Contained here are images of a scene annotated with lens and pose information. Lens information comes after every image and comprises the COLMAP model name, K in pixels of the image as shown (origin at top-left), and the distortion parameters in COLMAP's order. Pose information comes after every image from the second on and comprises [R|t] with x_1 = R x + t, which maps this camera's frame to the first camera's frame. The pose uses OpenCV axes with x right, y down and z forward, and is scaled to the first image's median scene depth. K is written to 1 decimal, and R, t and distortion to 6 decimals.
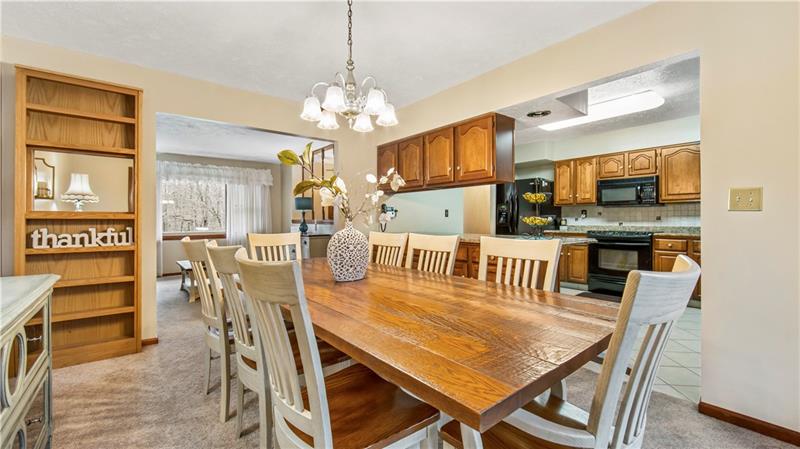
lens RADIAL K [[333.9, 0, 399.0], [0, 333.9, 218.8], [0, 0, 1]] dist [0.001483, 0.000362]
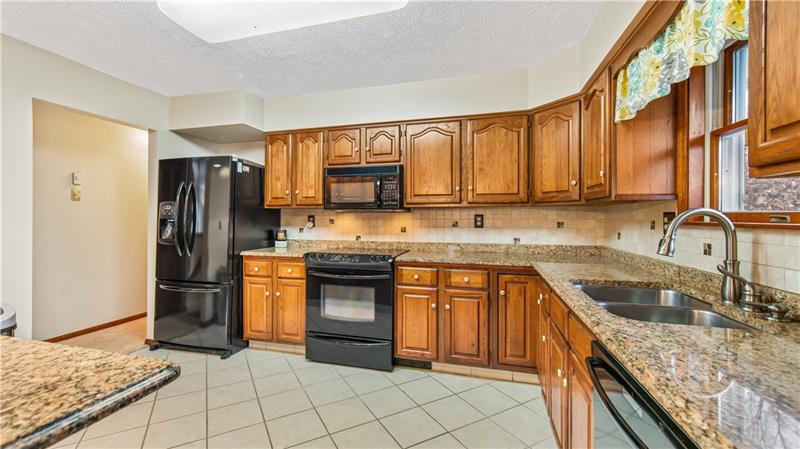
lens RADIAL K [[333.9, 0, 396.3], [0, 333.9, 219.2], [0, 0, 1]] dist [0.001483, 0.000362]
pose [[0.811177, -0.001432, 0.584799, 0.361052], [-0.002252, 0.999982, 0.005573, -0.026300], [-0.584796, -0.005838, 0.811159, 0.449051]]
